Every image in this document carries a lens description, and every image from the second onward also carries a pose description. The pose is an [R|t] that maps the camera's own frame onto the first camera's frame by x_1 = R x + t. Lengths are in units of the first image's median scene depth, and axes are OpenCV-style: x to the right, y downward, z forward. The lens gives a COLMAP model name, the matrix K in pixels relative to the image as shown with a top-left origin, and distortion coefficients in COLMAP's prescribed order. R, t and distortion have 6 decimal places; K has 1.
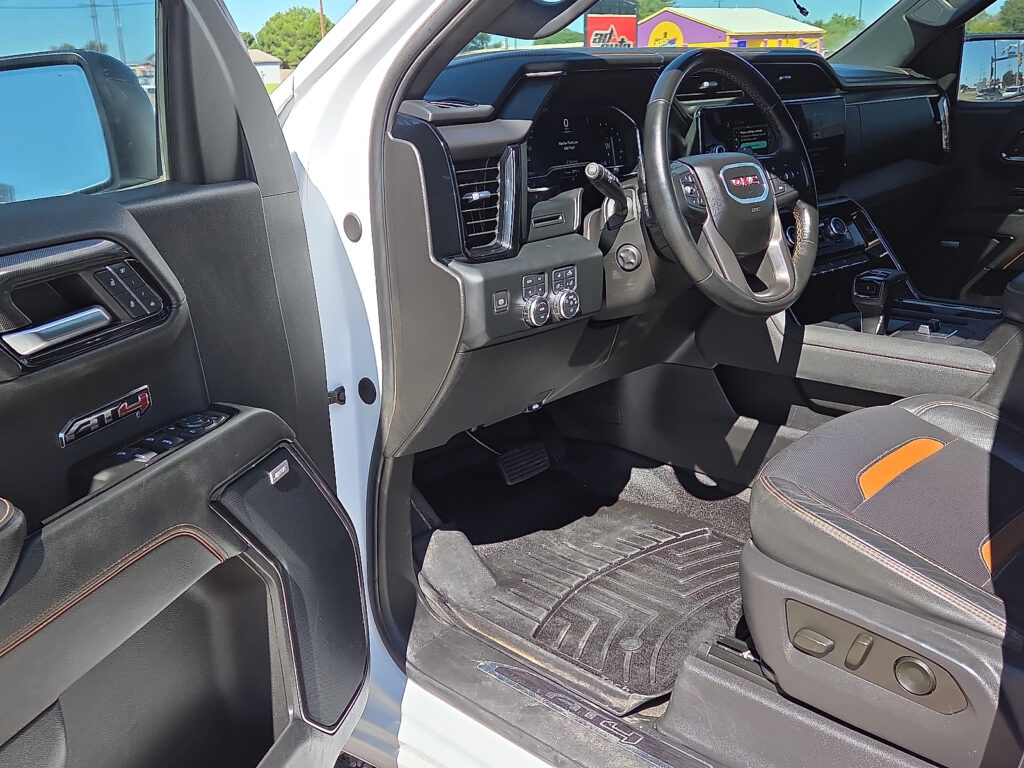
lens RADIAL K [[1020.3, 0, 512.0], [0, 1020.3, 384.0], [0, 0, 1]] dist [0.116974, -0.158745]
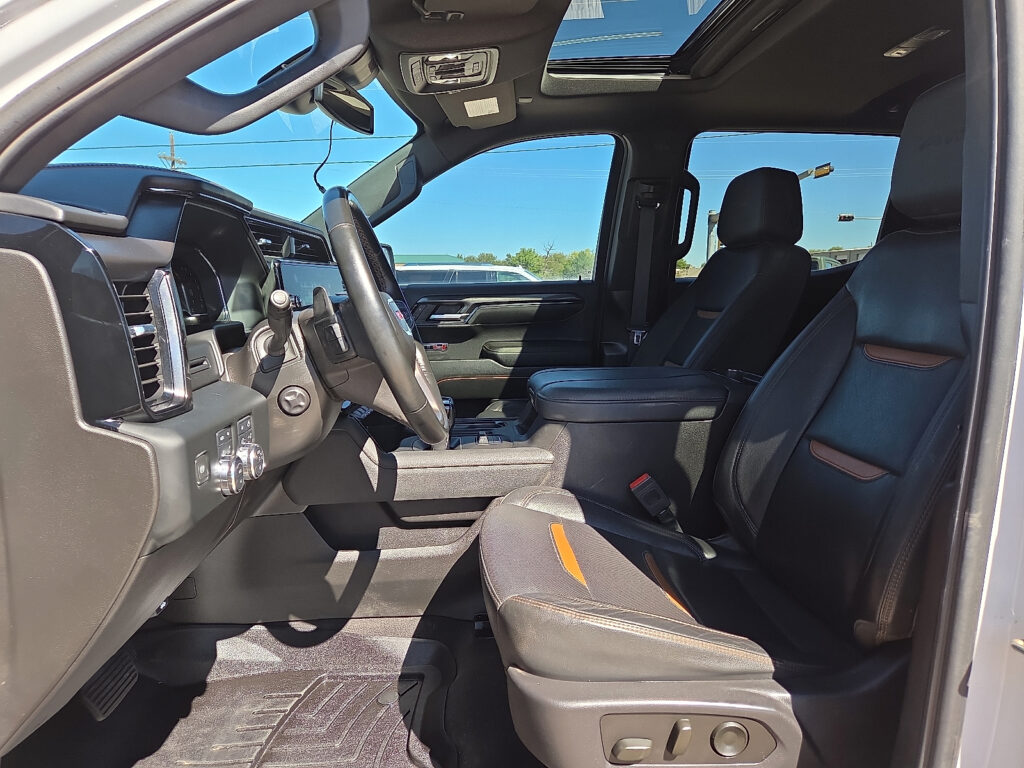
lens RADIAL K [[692.0, 0, 509.1], [0, 692.0, 378.9], [0, 0, 1]] dist [0.079063, -0.069685]
pose [[0.668325, -0.076438, 0.739932, -0.189166], [0.210050, 0.973618, -0.089143, -0.043539], [-0.713598, 0.214999, 0.666749, 0.410866]]
